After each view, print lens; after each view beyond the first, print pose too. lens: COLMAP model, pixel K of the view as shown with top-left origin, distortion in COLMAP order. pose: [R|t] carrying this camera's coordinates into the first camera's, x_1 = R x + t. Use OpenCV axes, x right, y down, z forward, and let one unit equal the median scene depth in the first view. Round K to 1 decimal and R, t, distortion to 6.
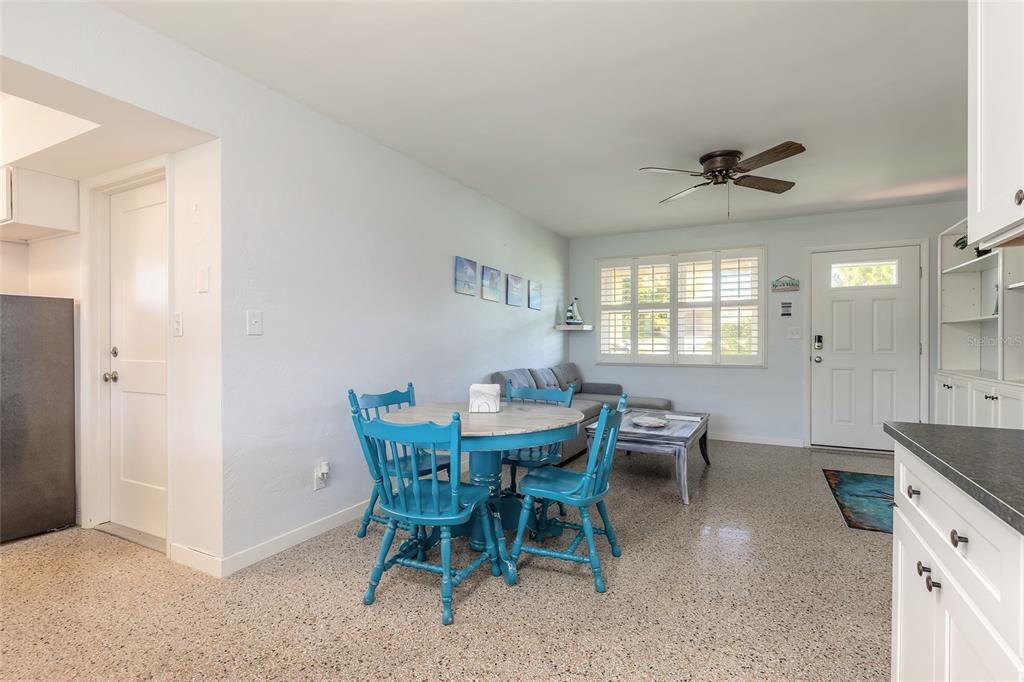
lens RADIAL K [[485.3, 0, 526.0], [0, 485.3, 344.9], [0, 0, 1]] dist [0.001595, 0.000038]
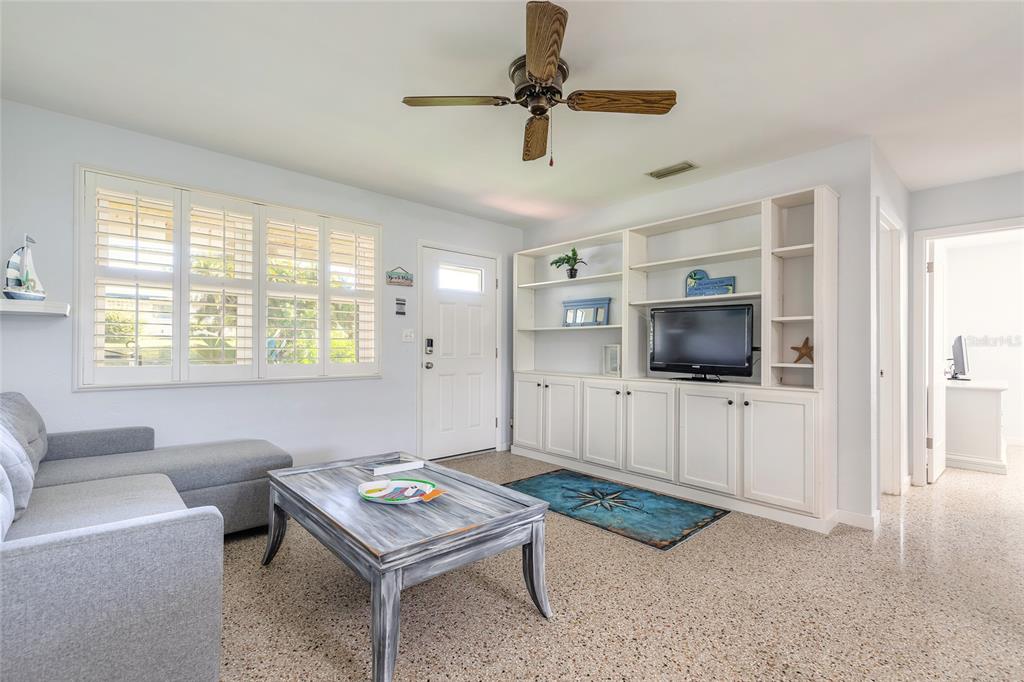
lens RADIAL K [[460.0, 0, 505.2], [0, 460.0, 343.6], [0, 0, 1]] dist [0.005157, -0.000293]
pose [[0.363378, 0.012931, 0.931552, -0.139869], [-0.000997, 0.999908, -0.013491, 0.000839], [-0.931641, 0.003974, 0.363358, 0.539531]]
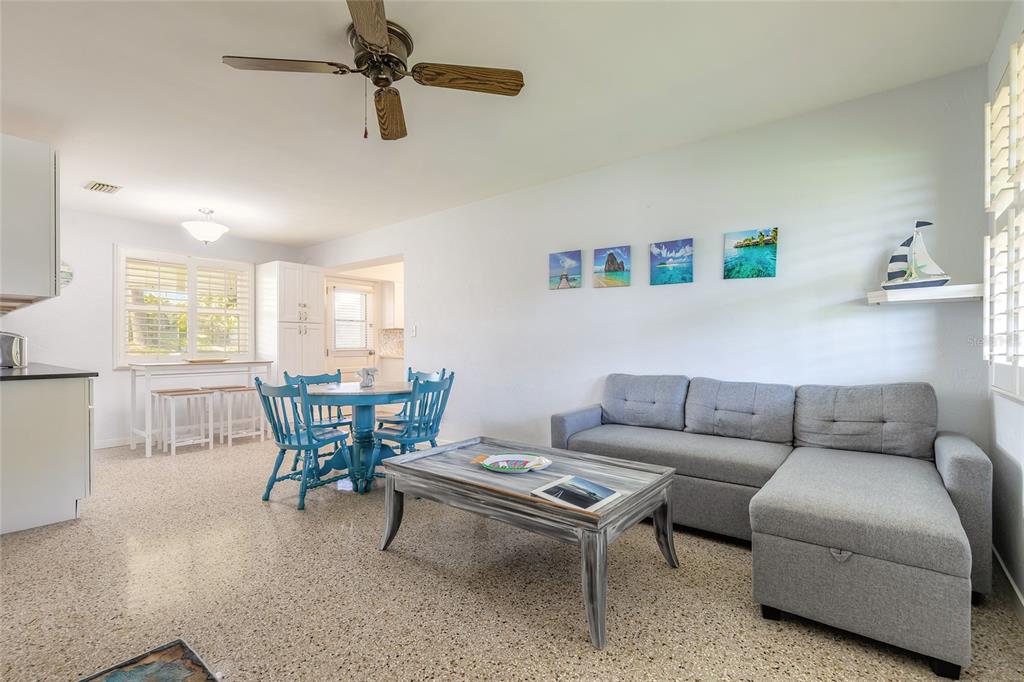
lens RADIAL K [[460.0, 0, 507.1], [0, 460.0, 344.8], [0, 0, 1]] dist [0.005157, -0.000293]
pose [[-0.203650, -0.002704, -0.979040, 0.635528], [-0.001661, 0.999996, -0.002416, 0.008080], [0.979042, 0.001134, -0.203654, 0.854649]]
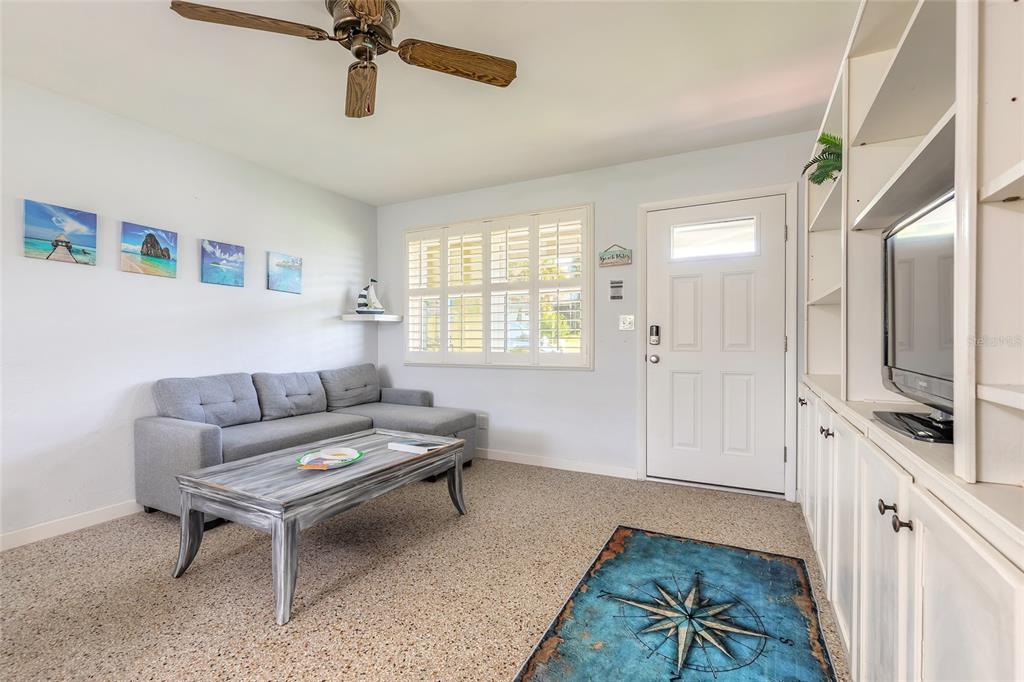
lens RADIAL K [[460.0, 0, 513.6], [0, 460.0, 345.8], [0, 0, 1]] dist [0.005157, -0.000293]
pose [[0.999963, -0.002913, -0.008057, 0.385169], [0.002988, 0.999952, 0.009377, 0.003333], [0.008029, -0.009401, 0.999924, 0.304106]]
